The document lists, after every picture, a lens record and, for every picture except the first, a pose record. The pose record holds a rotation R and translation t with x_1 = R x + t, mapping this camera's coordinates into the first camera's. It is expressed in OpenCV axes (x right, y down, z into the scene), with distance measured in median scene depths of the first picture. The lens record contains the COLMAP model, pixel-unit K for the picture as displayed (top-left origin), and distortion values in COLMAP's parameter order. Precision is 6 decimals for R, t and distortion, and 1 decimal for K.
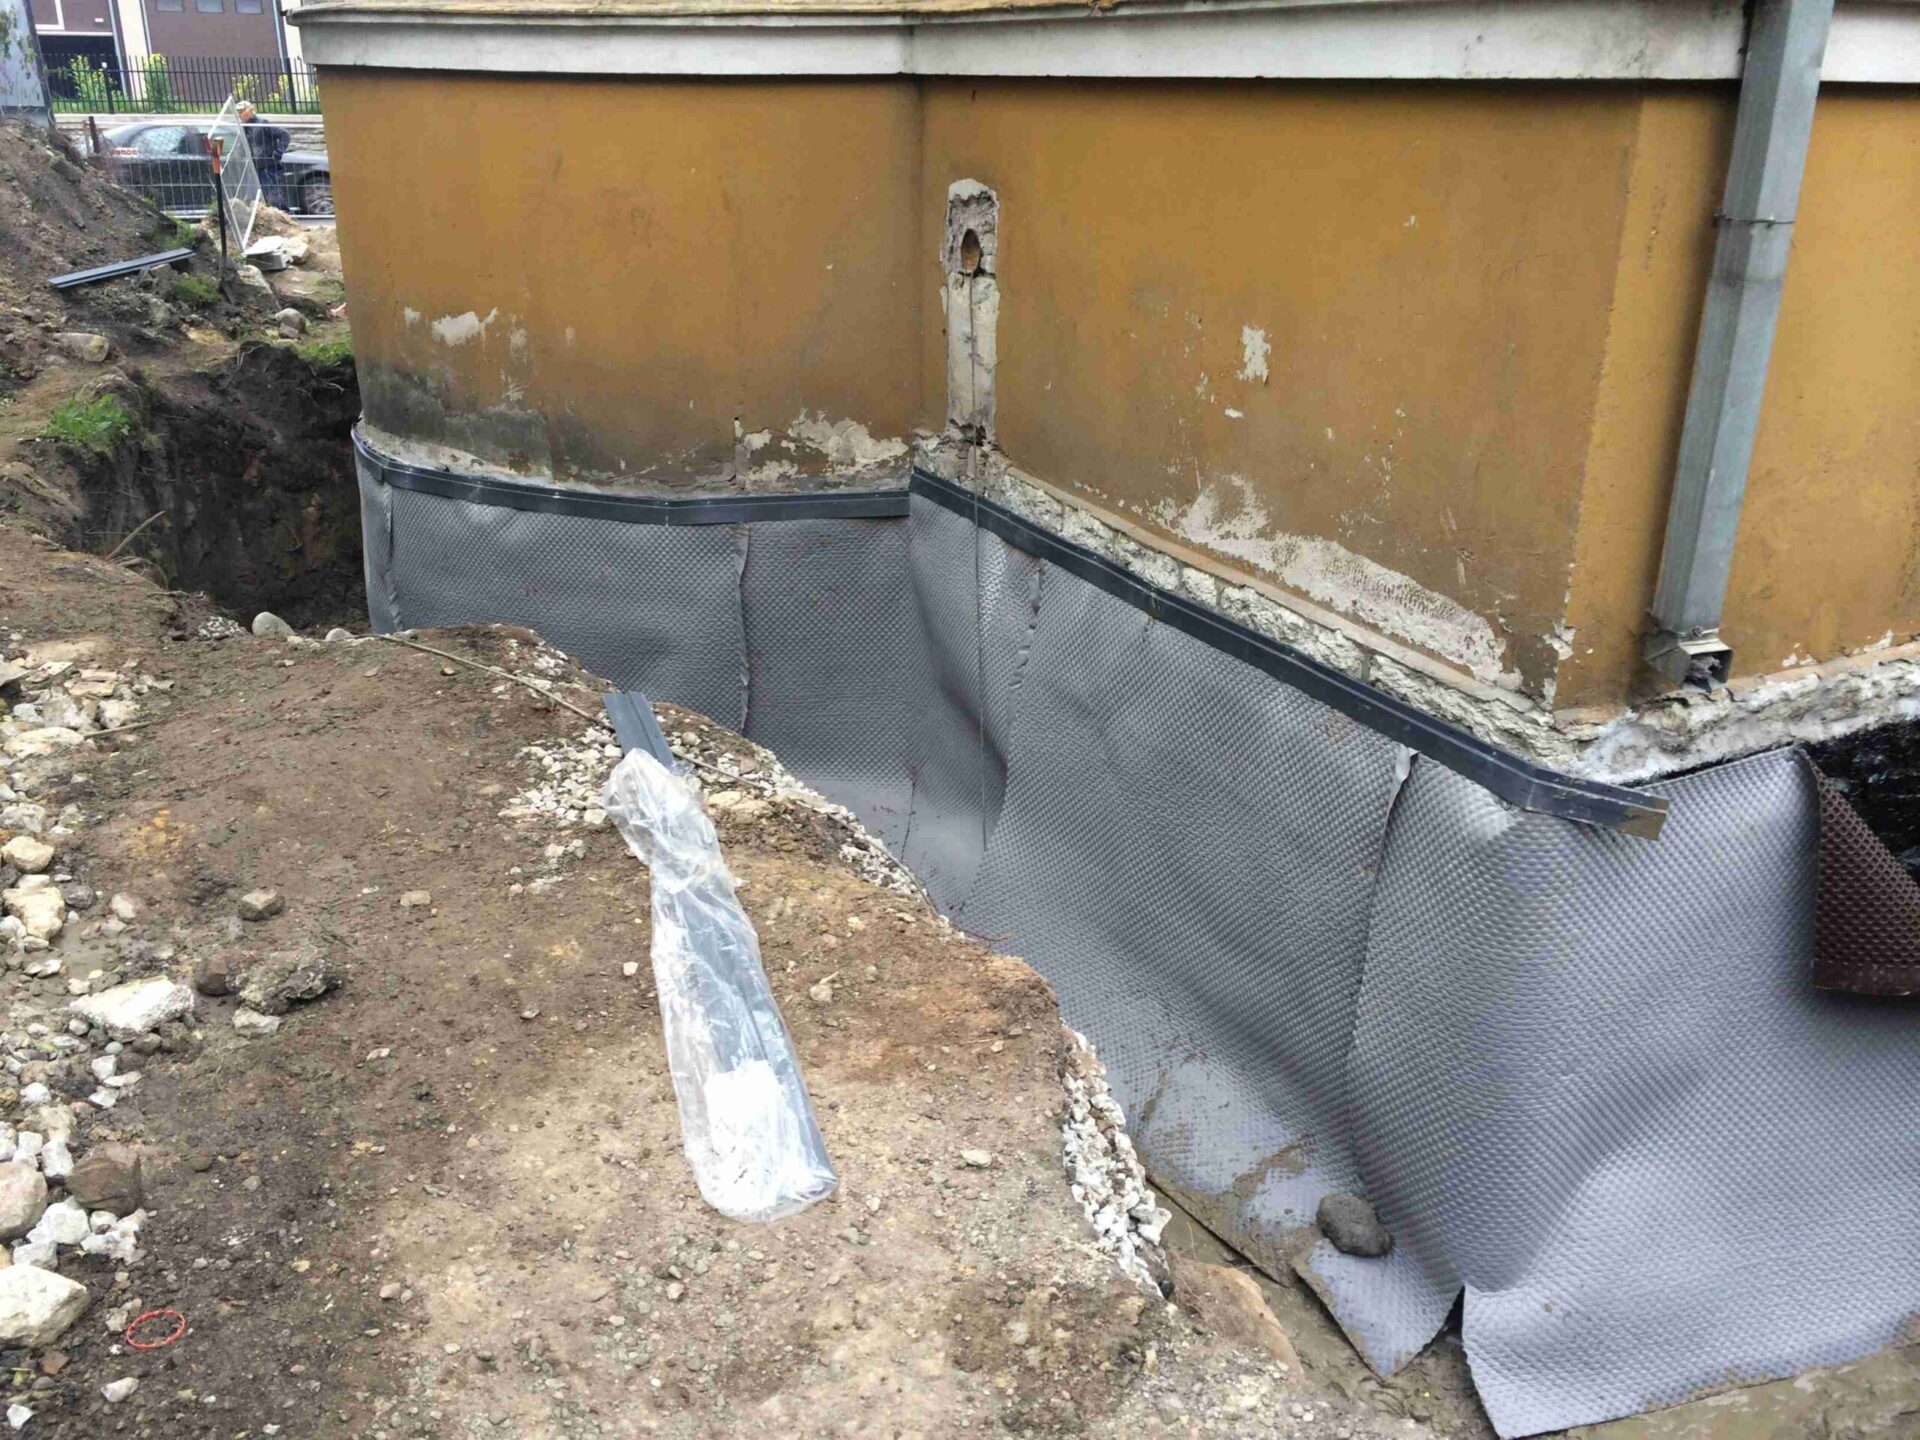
lens RADIAL K [[1625.3, 0, 961.3], [0, 1625.3, 710.8], [0, 0, 1]] dist [0.082139, -0.115038]
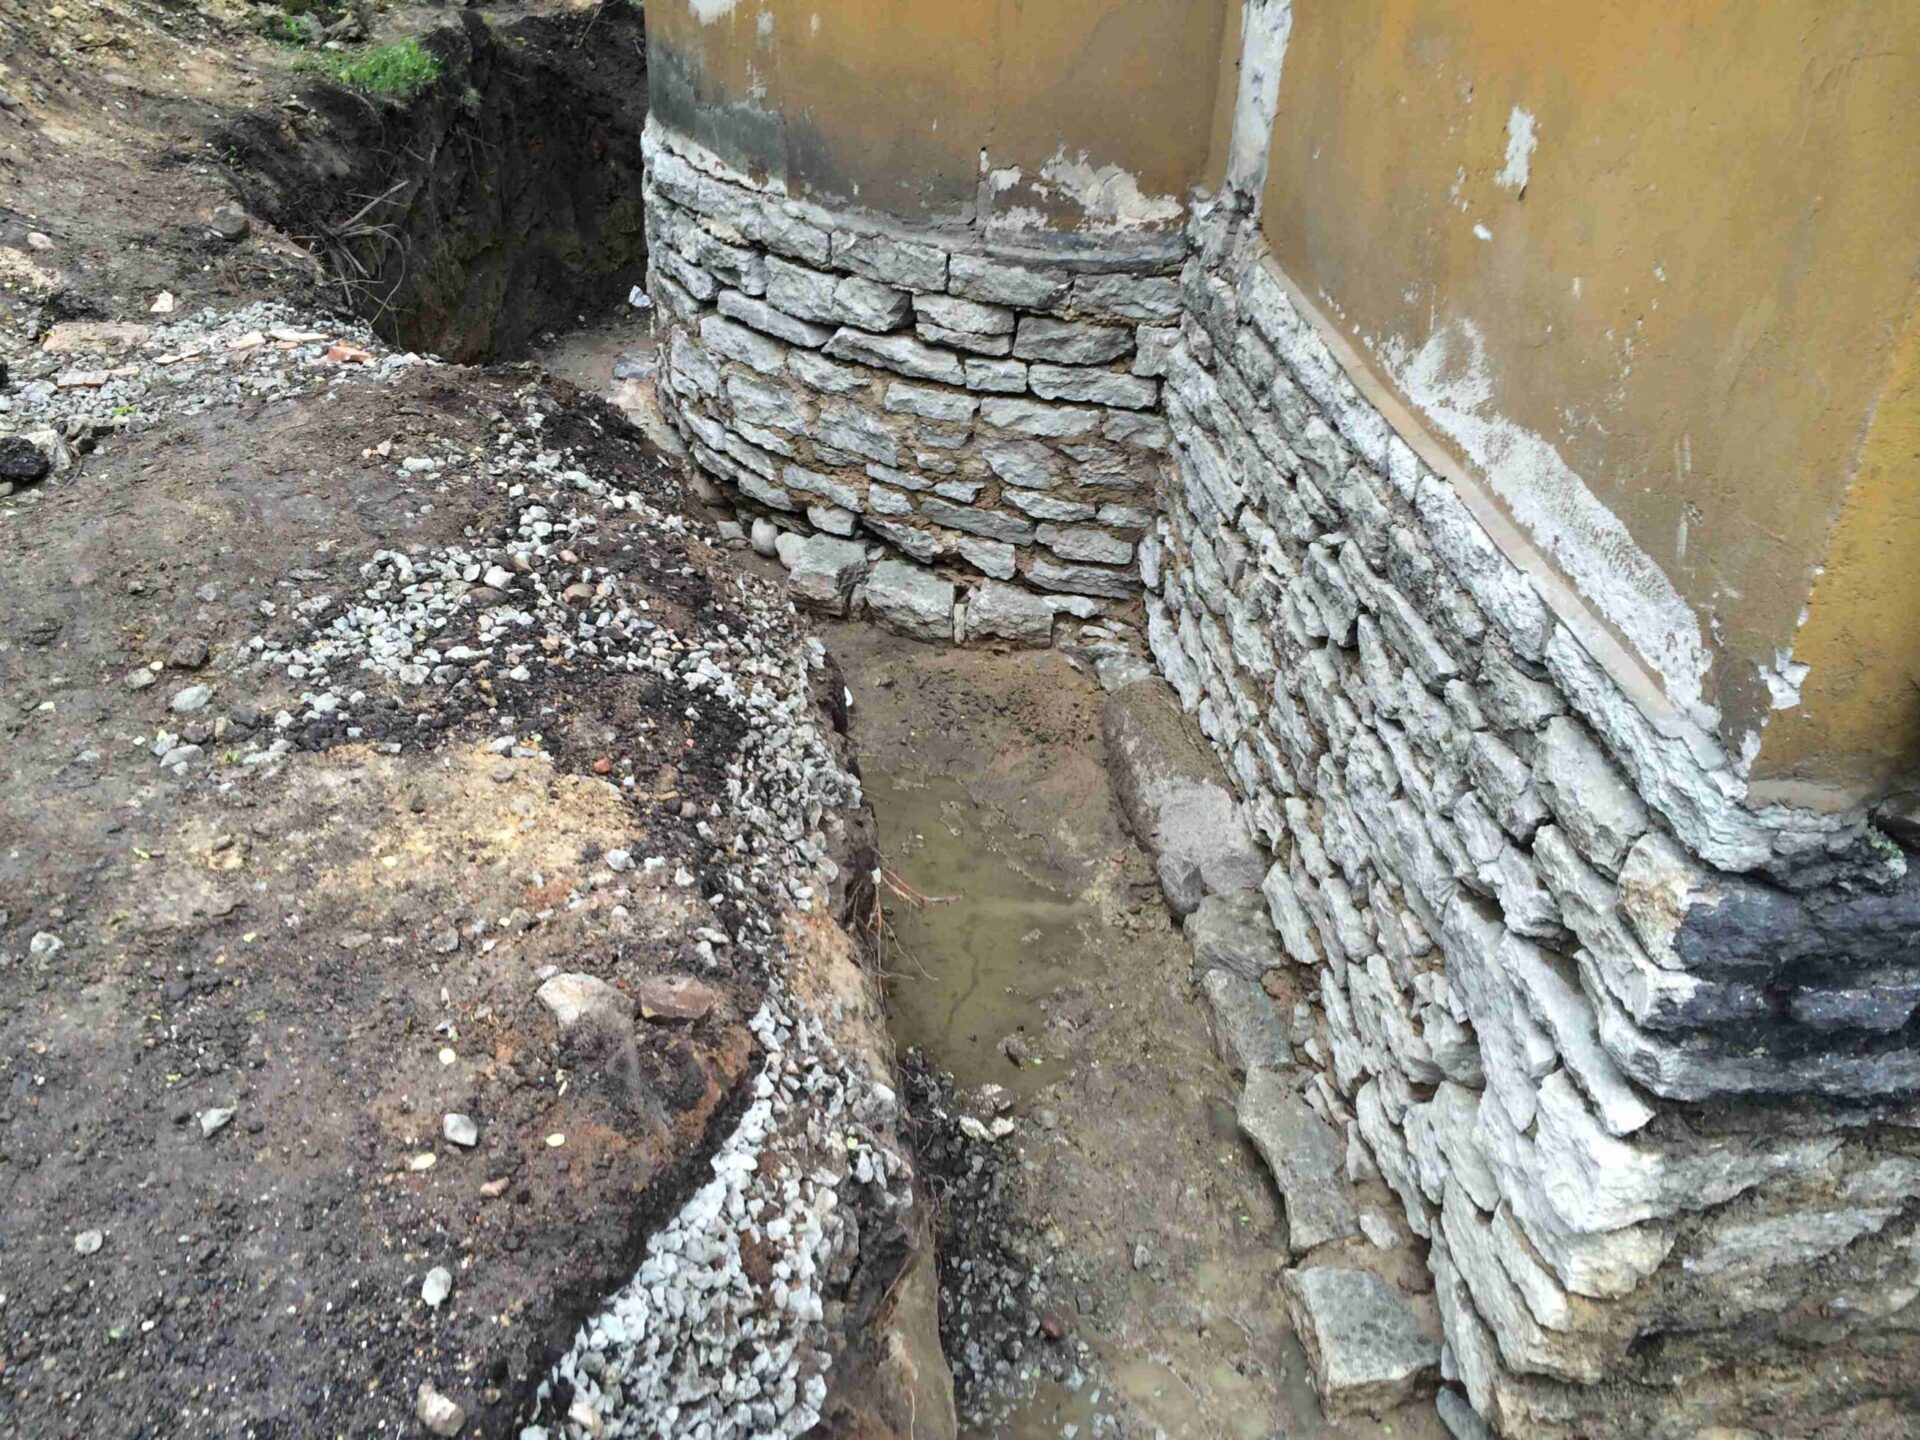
lens RADIAL K [[1625.3, 0, 966.5], [0, 1625.3, 712.2], [0, 0, 1]] dist [0.082139, -0.115038]
pose [[0.942926, 0.205390, -0.262116, 0.195246], [-0.158342, 0.968995, 0.189674, -0.084667], [0.292946, -0.137344, 0.946213, 0.243465]]
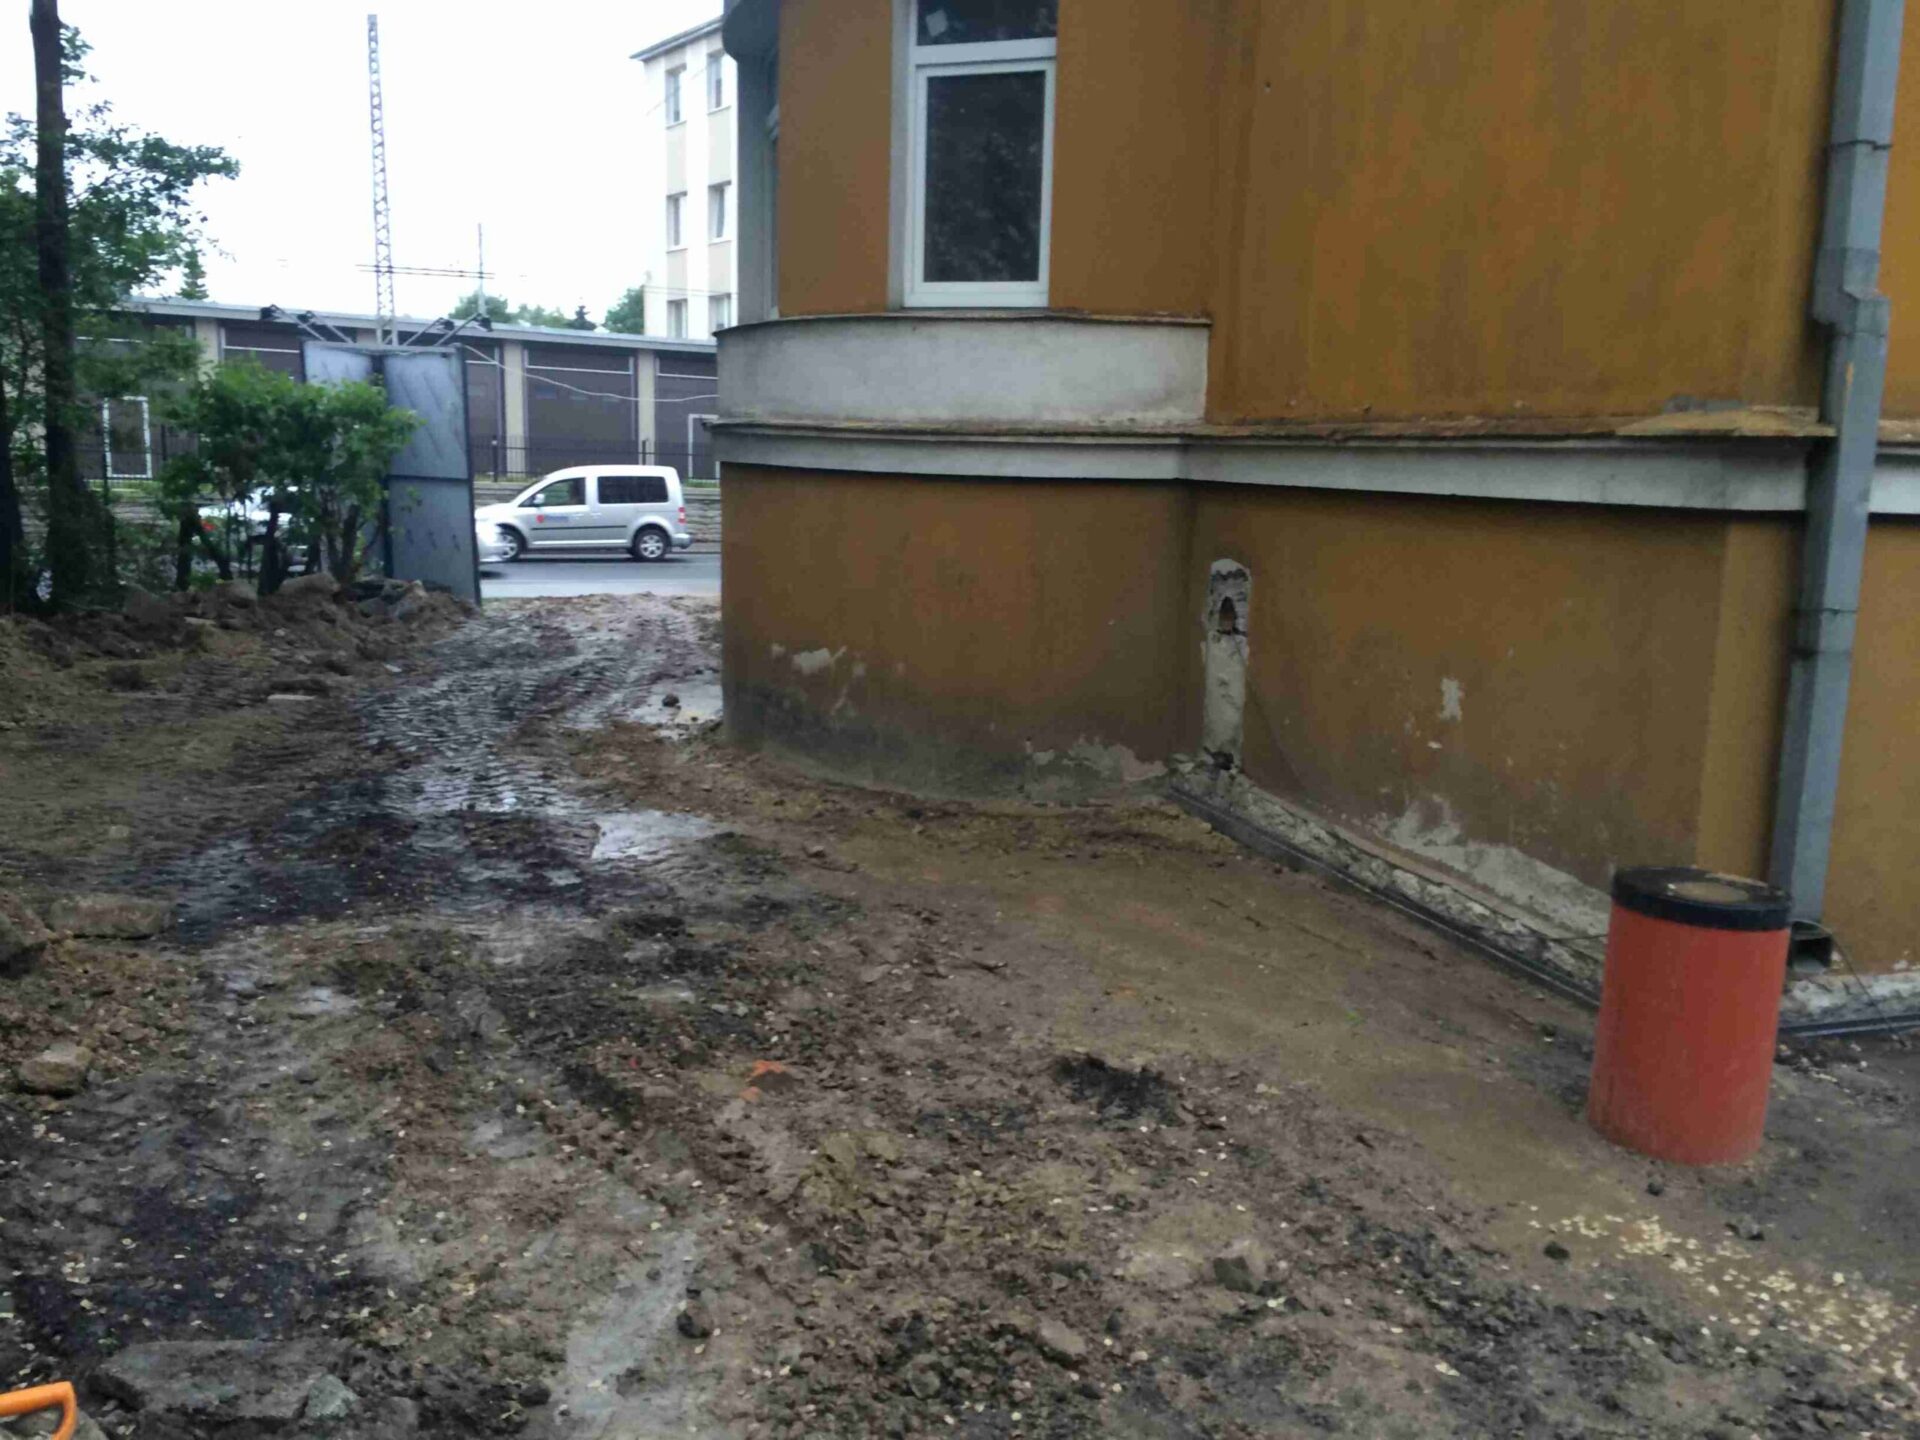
lens RADIAL K [[1625.3, 0, 964.5], [0, 1625.3, 703.1], [0, 0, 1]] dist [0.082139, -0.115038]
pose [[0.986994, 0.043822, -0.154669, 0.004266], [-0.076471, 0.974286, -0.211939, 0.082858], [0.141404, 0.221010, 0.964966, -0.276788]]
